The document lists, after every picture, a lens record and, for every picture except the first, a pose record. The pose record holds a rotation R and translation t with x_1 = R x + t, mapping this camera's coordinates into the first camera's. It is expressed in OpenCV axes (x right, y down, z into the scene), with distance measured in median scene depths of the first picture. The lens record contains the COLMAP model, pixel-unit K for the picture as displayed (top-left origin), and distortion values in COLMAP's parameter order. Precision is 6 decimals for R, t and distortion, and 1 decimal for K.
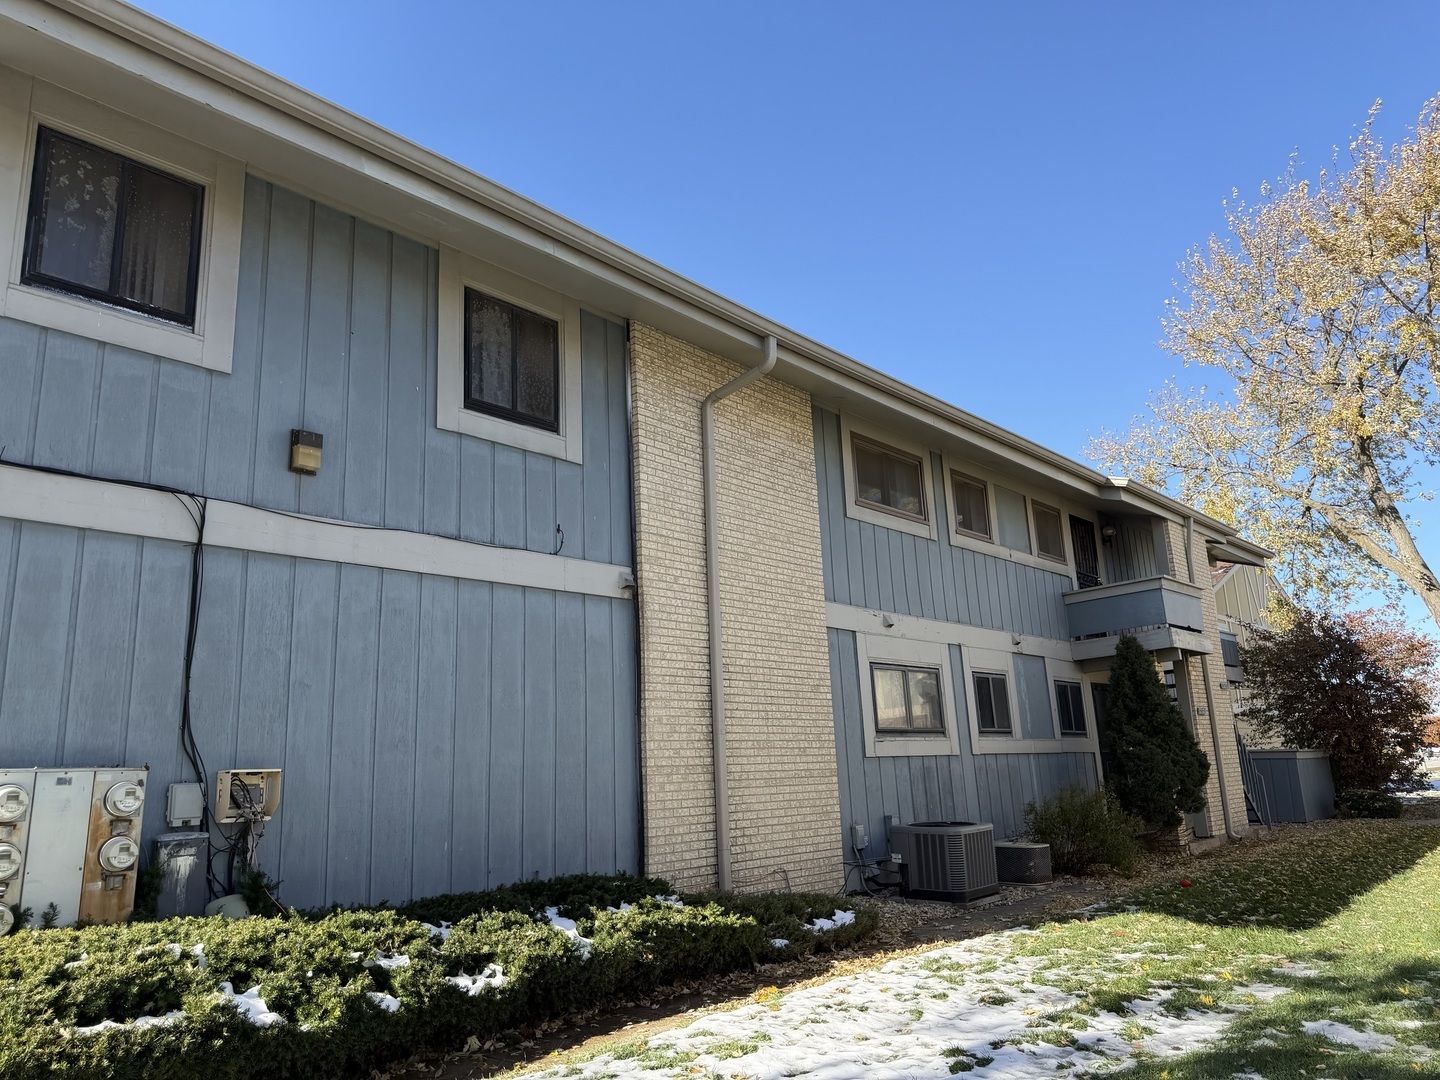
lens RADIAL K [[1063.6, 0, 731.6], [0, 1063.6, 529.0], [0, 0, 1]] dist [0.021098, -0.025605]
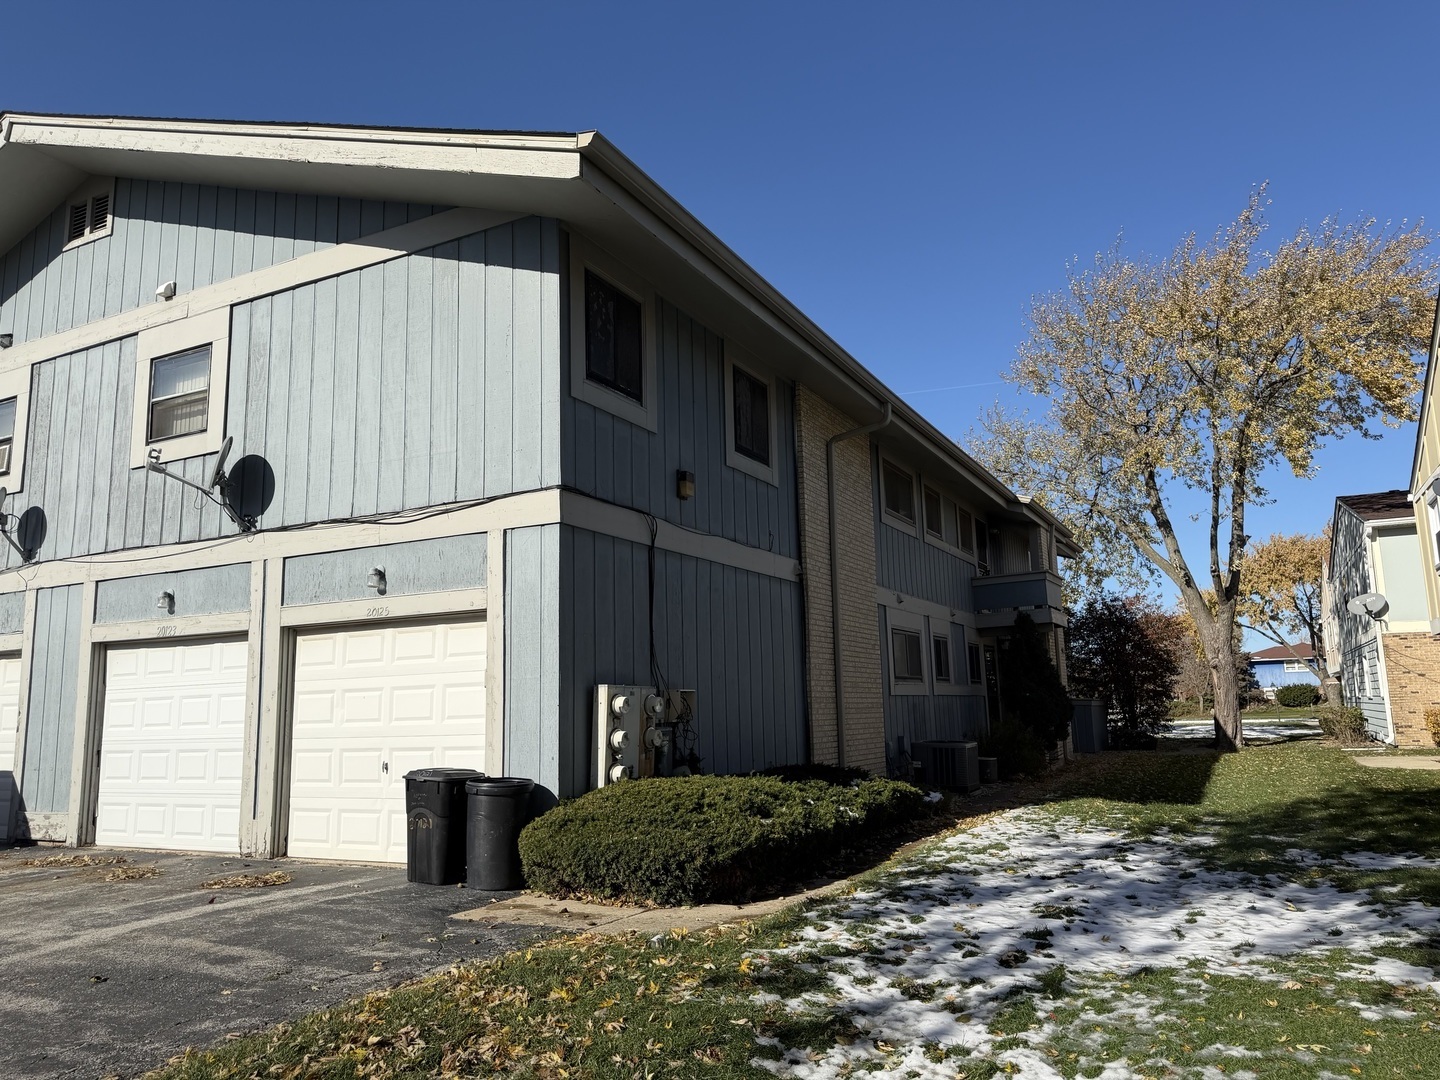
lens RADIAL K [[1063.6, 0, 719.5], [0, 1063.6, 536.5], [0, 0, 1]] dist [0.021098, -0.025605]
pose [[0.969955, 0.068080, 0.233564, -0.507699], [-0.083220, 0.994980, 0.055579, -0.063063], [-0.228608, -0.073346, 0.970752, -0.354662]]
